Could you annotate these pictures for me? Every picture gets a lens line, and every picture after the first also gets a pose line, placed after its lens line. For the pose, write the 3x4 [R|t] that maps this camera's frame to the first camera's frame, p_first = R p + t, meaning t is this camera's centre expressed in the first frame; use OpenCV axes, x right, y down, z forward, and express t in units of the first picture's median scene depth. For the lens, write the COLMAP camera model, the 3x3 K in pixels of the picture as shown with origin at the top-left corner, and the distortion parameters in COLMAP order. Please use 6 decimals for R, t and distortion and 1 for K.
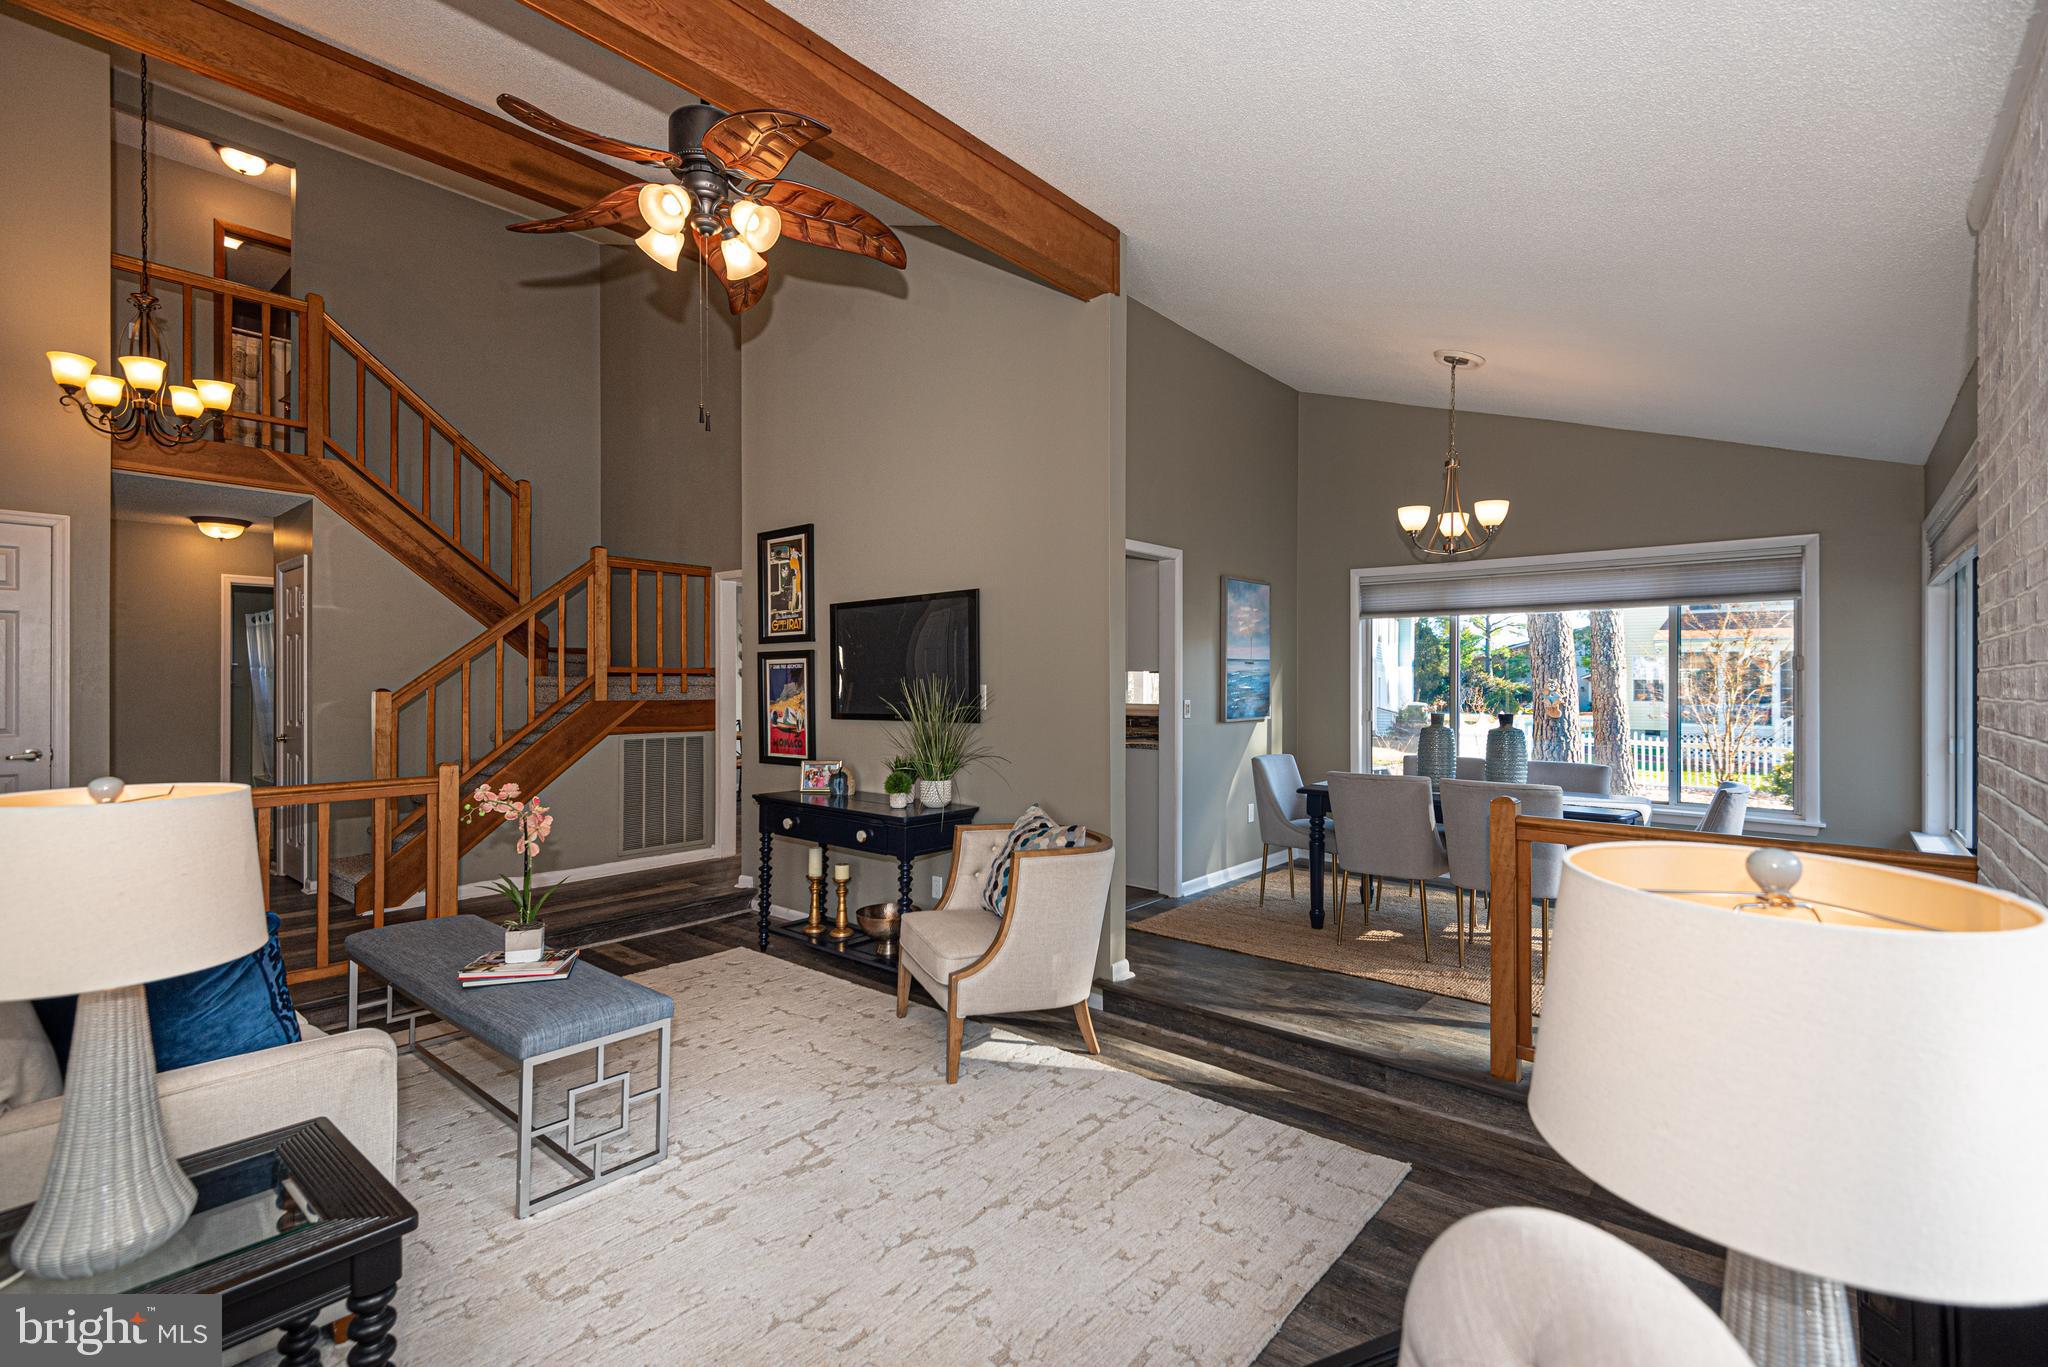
lens RADIAL K [[925.1, 0, 1030.8], [0, 925.1, 674.3], [0, 0, 1]] dist [0.036379, -0.016970]
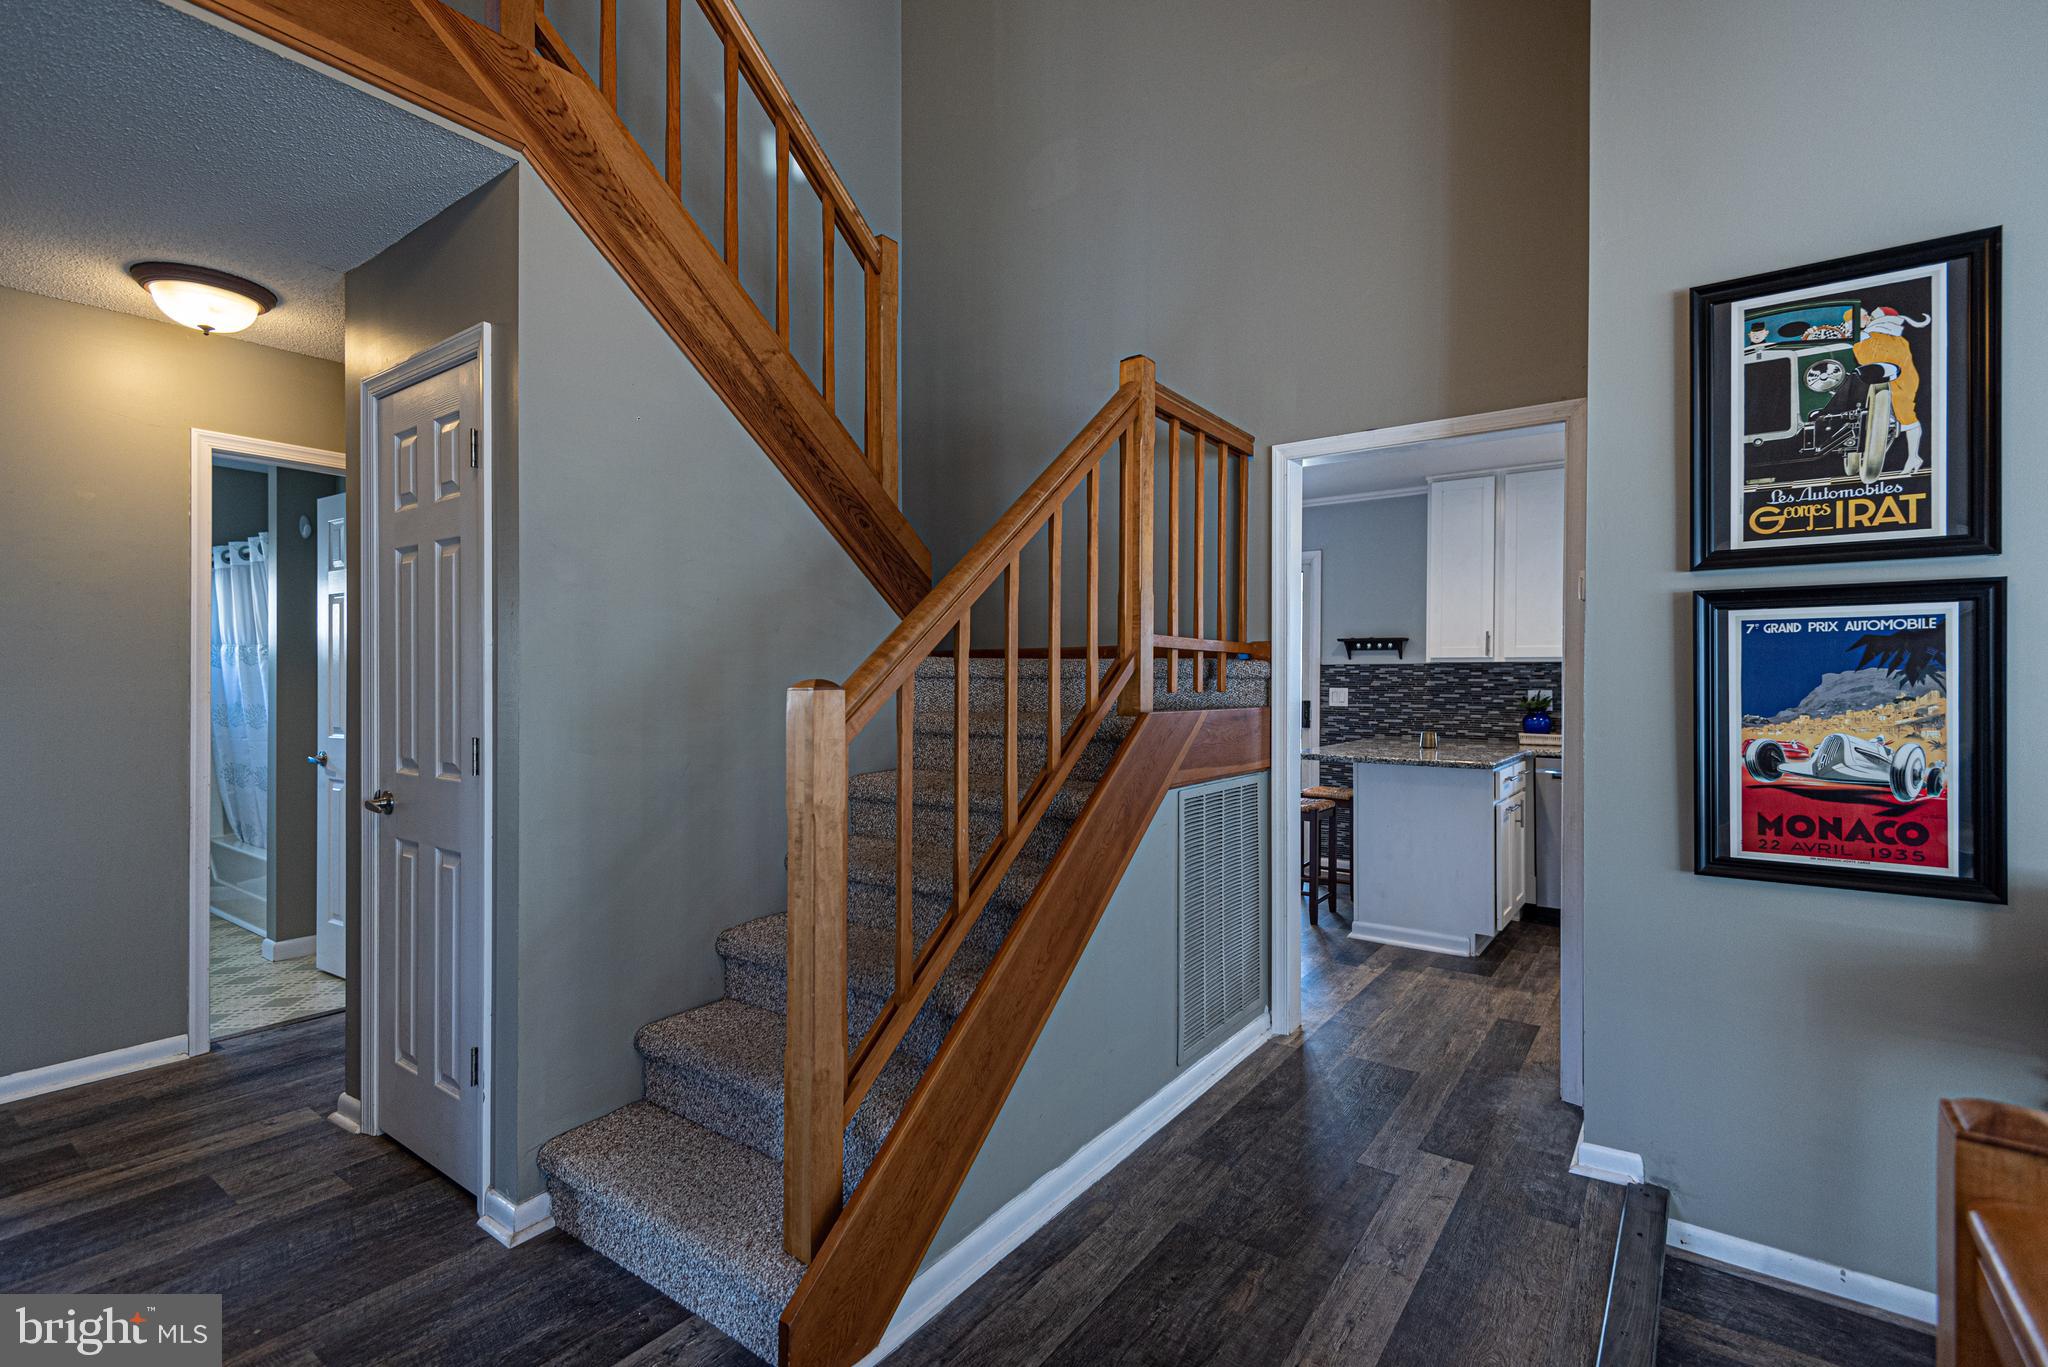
lens RADIAL K [[925.1, 0, 1030.8], [0, 925.1, 674.3], [0, 0, 1]] dist [0.036379, -0.016970]
pose [[0.996491, 0.004455, 0.083576, -0.611374], [-0.004854, 0.999978, 0.004567, 0.010929], [-0.083554, -0.004956, 0.996491, 0.633954]]
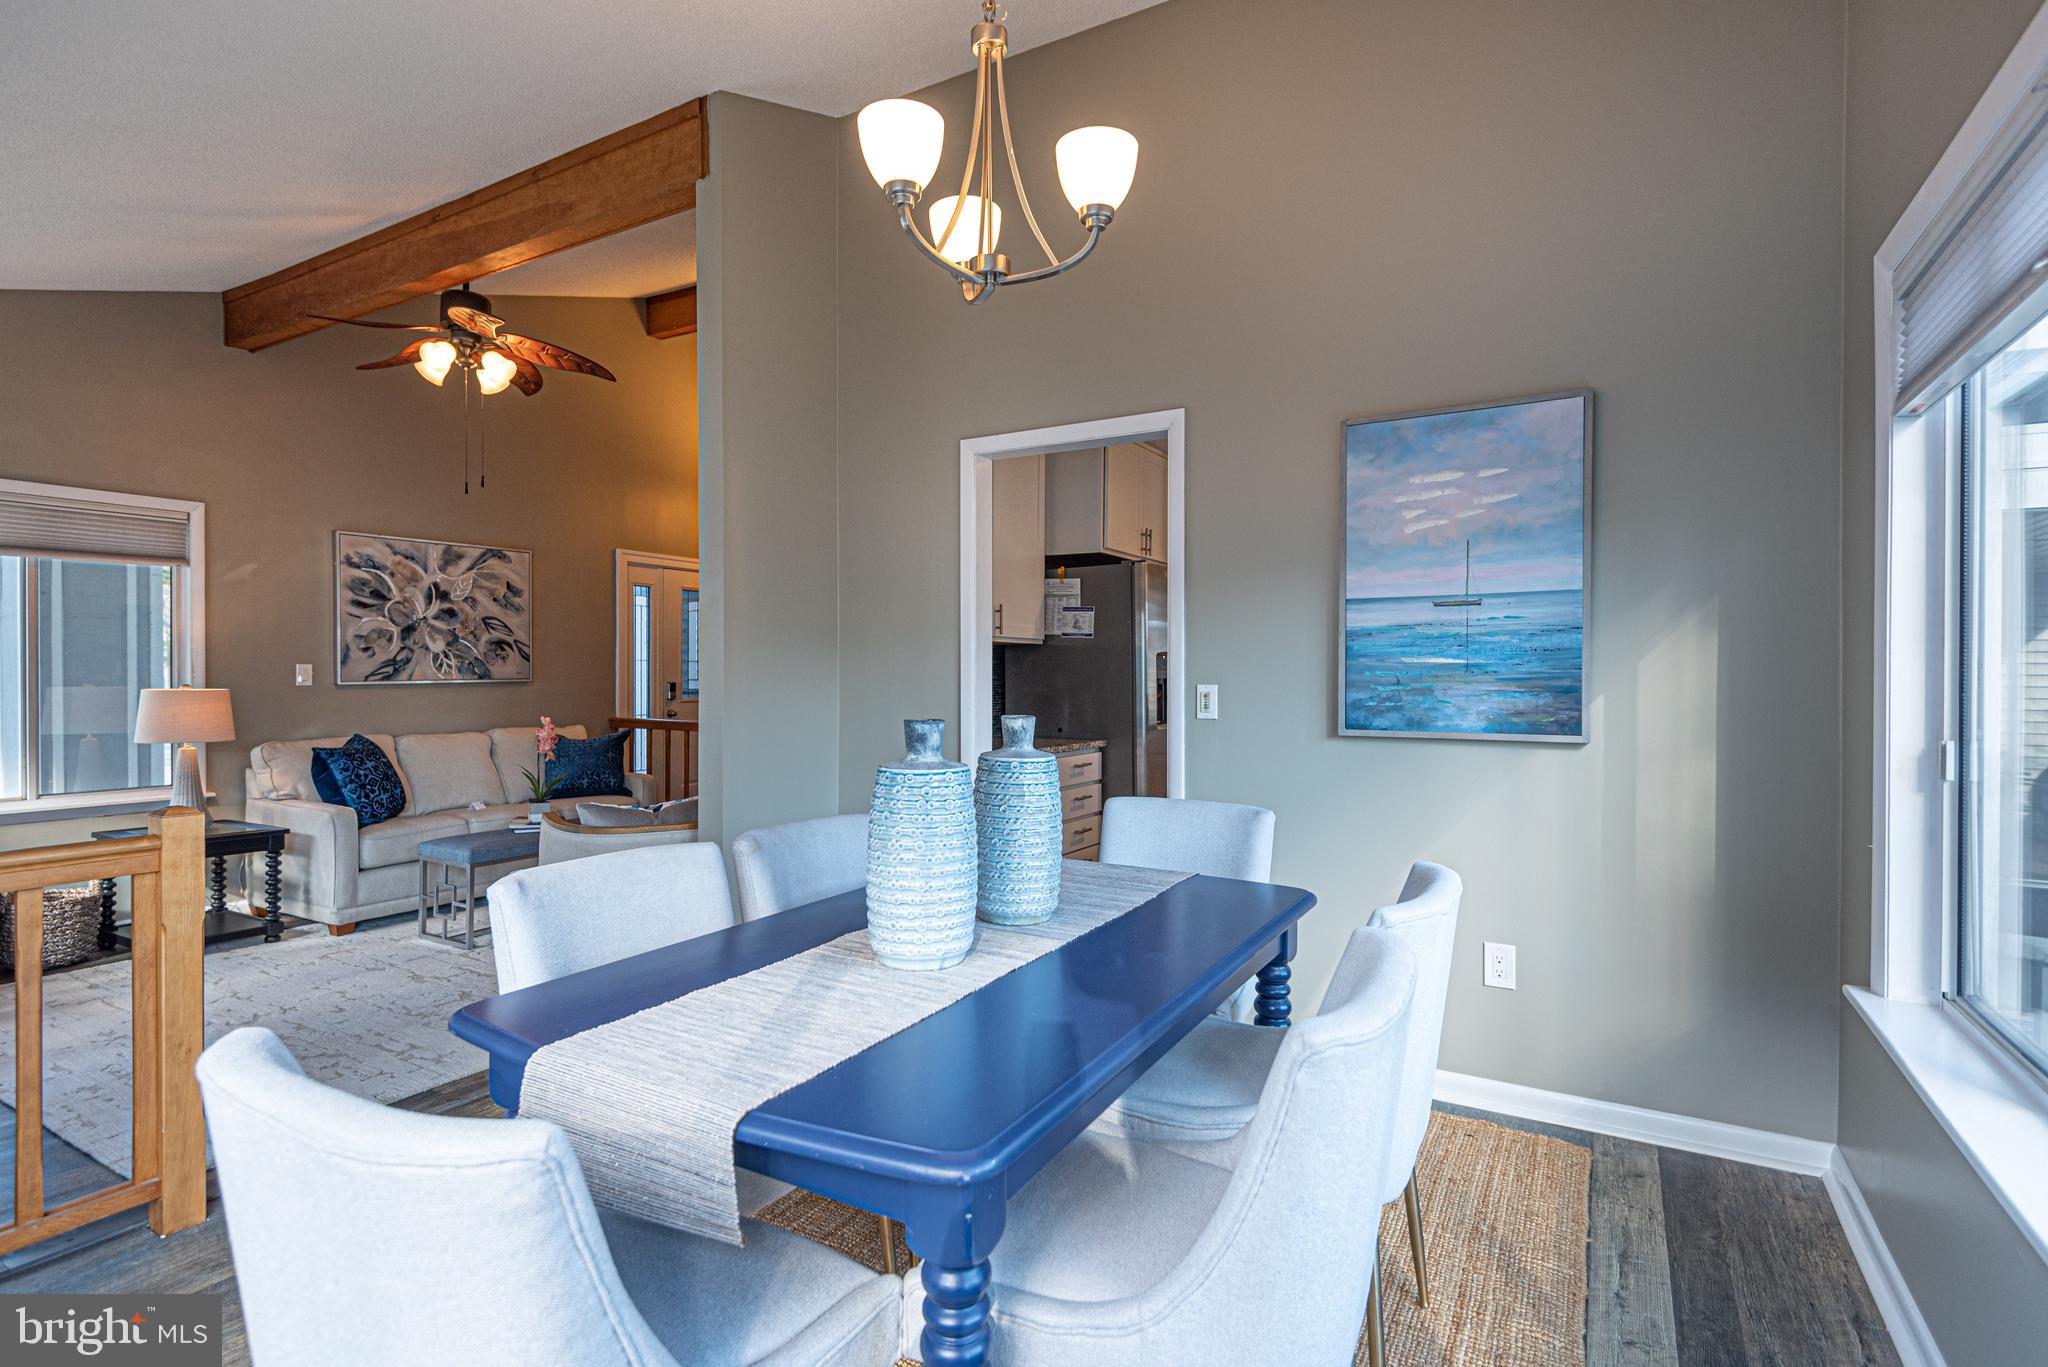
lens RADIAL K [[998.7, 0, 1045.0], [0, 998.7, 670.1], [0, 0, 1]] dist [0.001901, 0.000107]
pose [[0.181744, -0.001875, -0.983344, 0.735638], [0.002384, 0.999996, -0.001467, 0.020947], [0.983343, -0.002078, 0.181748, 0.826221]]
